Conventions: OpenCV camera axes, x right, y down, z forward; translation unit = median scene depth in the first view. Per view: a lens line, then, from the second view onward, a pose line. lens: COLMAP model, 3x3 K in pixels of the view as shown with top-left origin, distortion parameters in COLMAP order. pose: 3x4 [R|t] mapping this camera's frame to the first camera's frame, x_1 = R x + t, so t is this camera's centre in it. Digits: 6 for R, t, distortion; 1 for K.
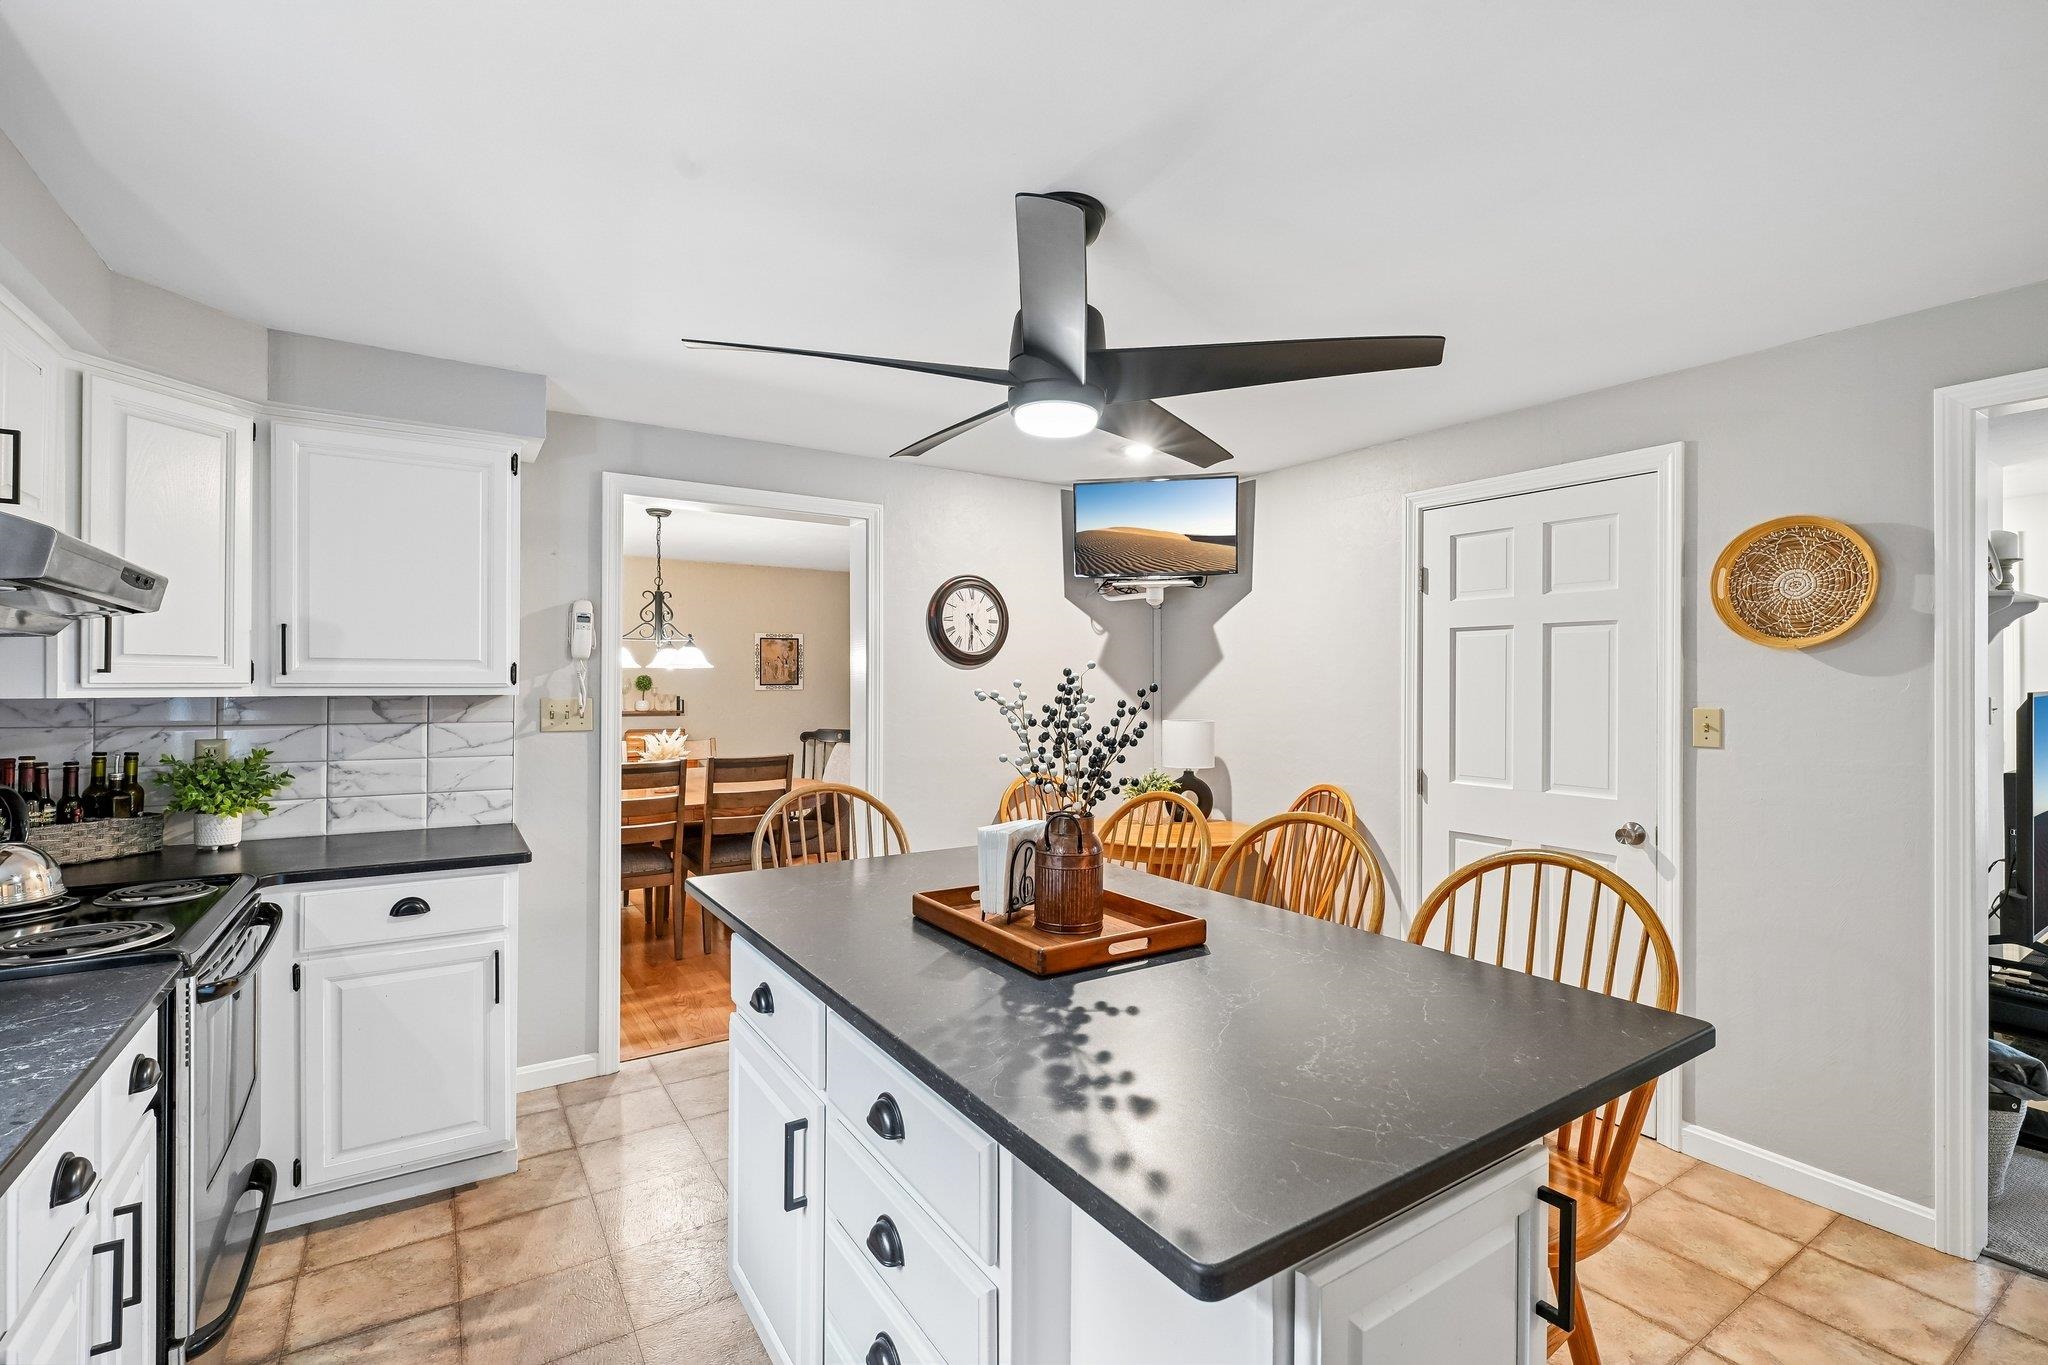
lens RADIAL K [[910.9, 0, 1014.1], [0, 910.9, 682.6], [0, 0, 1]] dist [-0.000422, -0.000103]
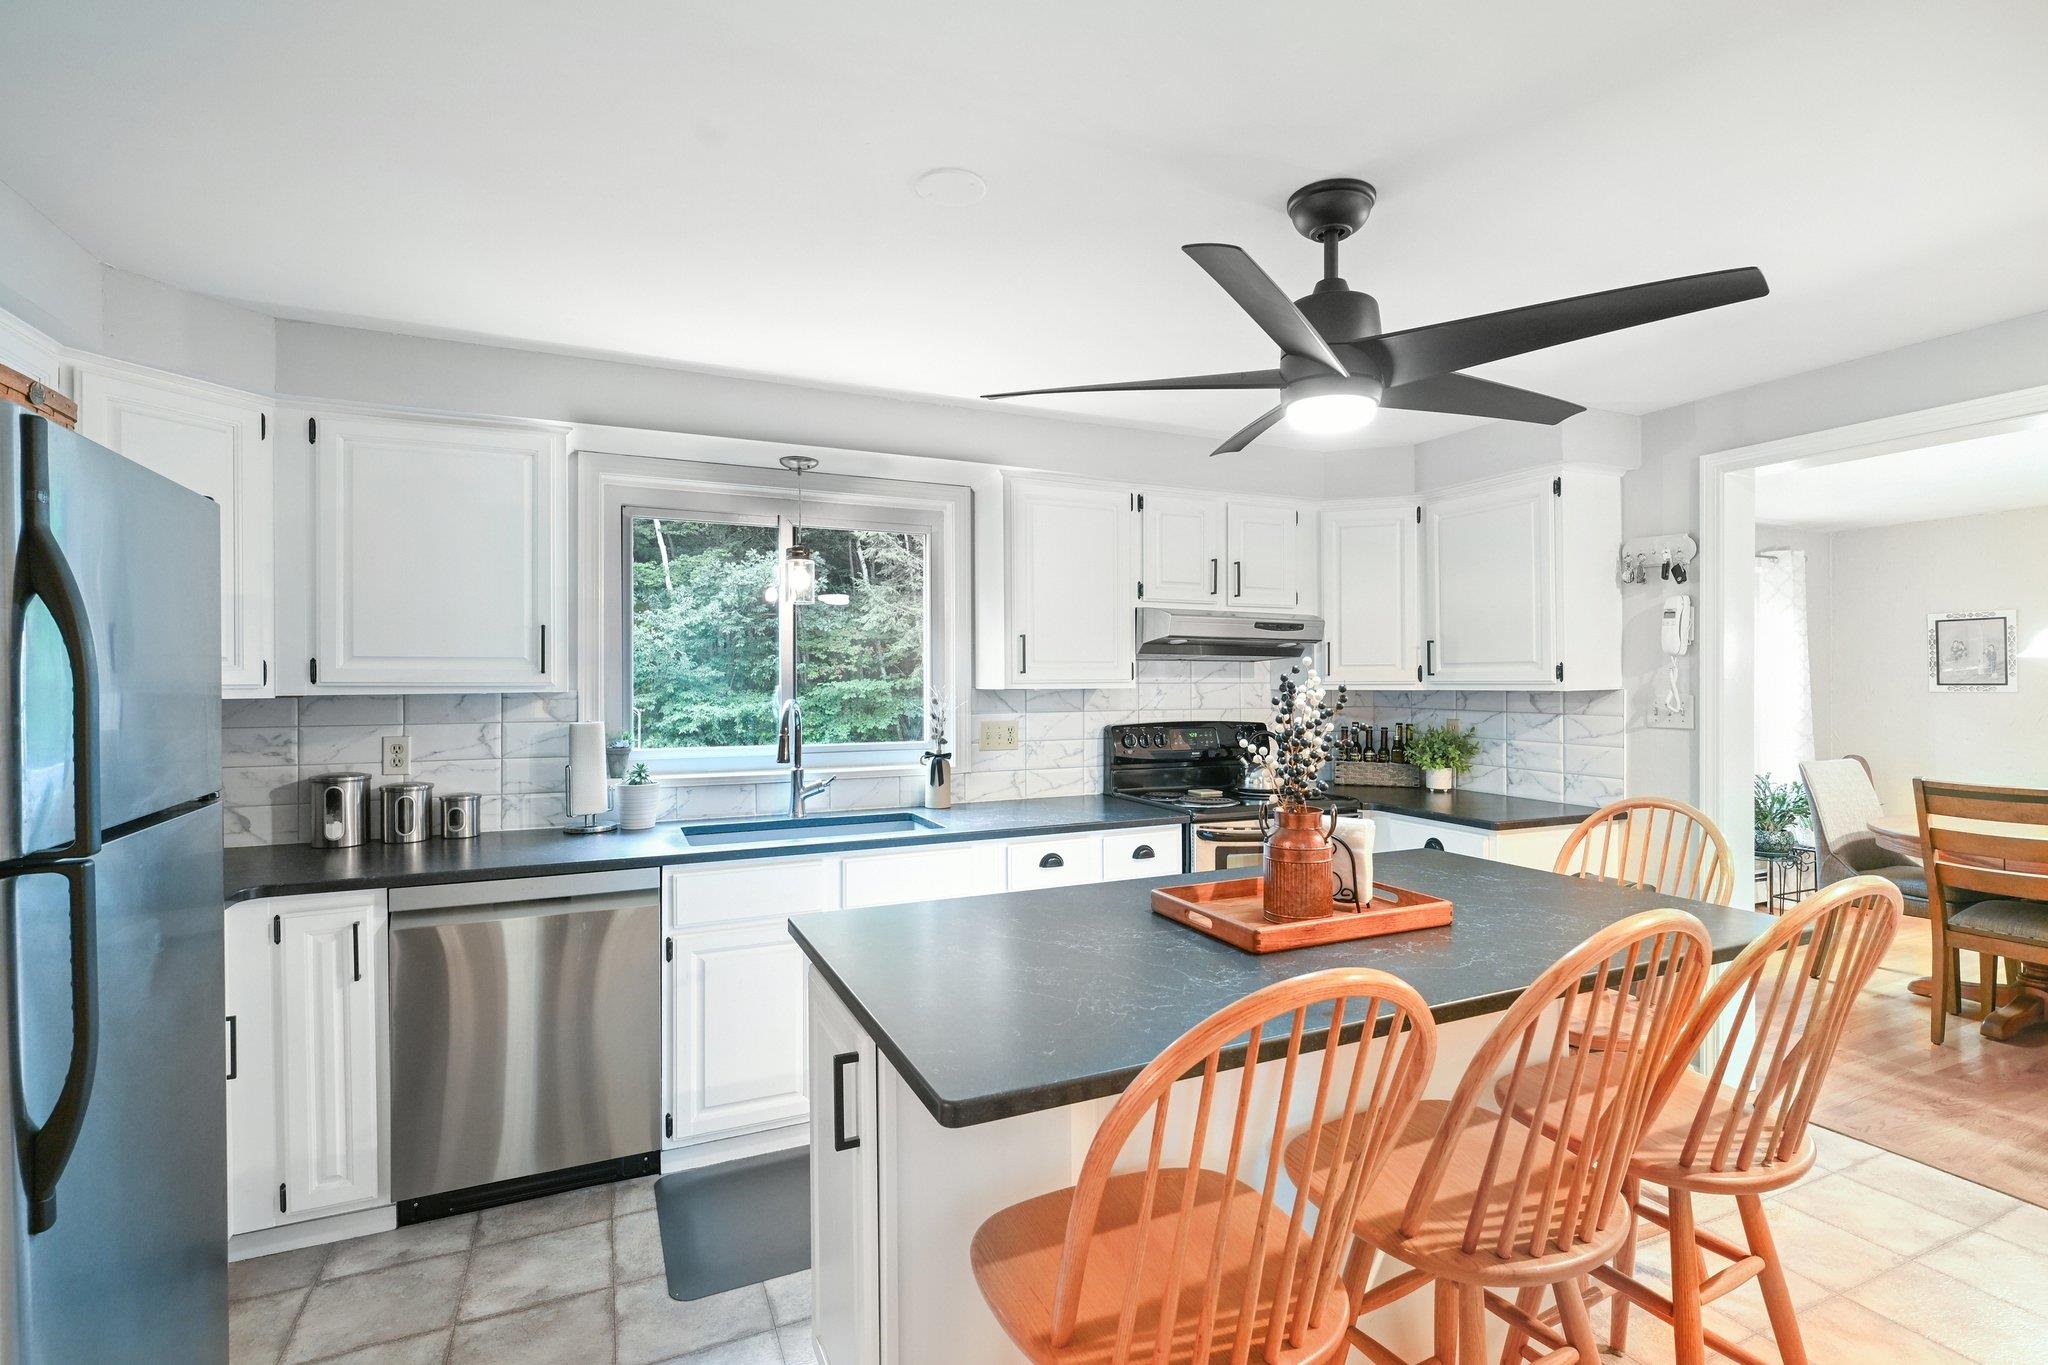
lens RADIAL K [[964.4, 0, 1075.1], [0, 964.4, 682.3], [0, 0, 1]] dist [0.001394, 0.000335]
pose [[-0.114811, 0.000538, -0.993387, 0.503119], [0.005253, 0.999986, -0.000065, -0.000102], [0.993373, -0.005225, -0.114813, 0.381002]]
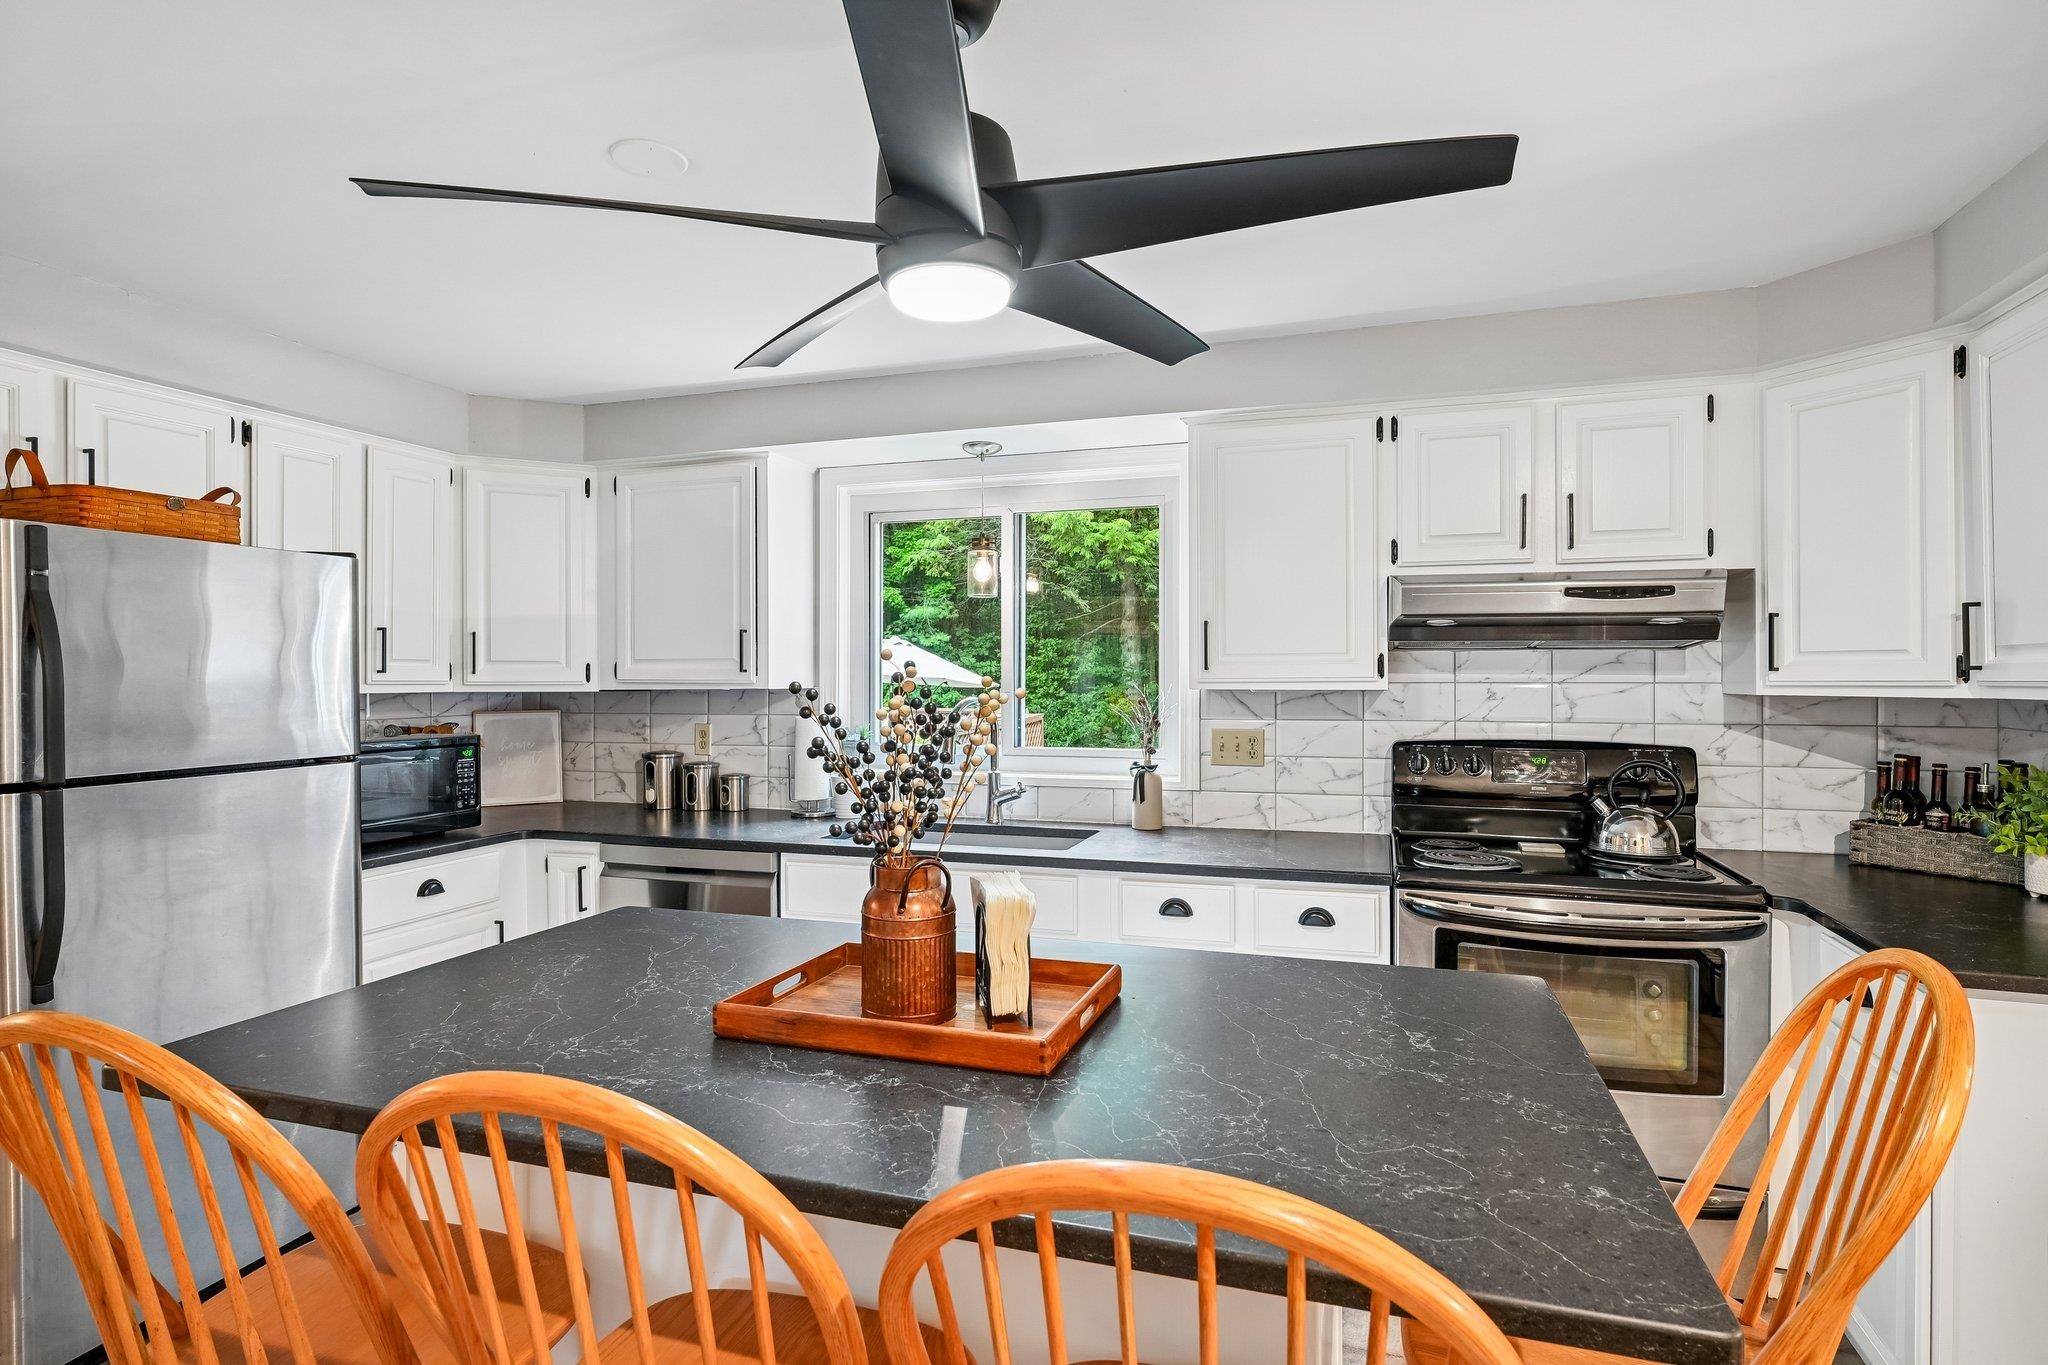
lens RADIAL K [[1070.1, 0, 1024.0], [0, 1070.1, 682.5], [0, 0, 1]] dist [-0.000941, -0.000182]
pose [[-0.779042, 0.002004, -0.626968, 0.227007], [0.002113, 0.999998, 0.000572, -0.000107], [0.626968, -0.000879, -0.779045, 0.748871]]
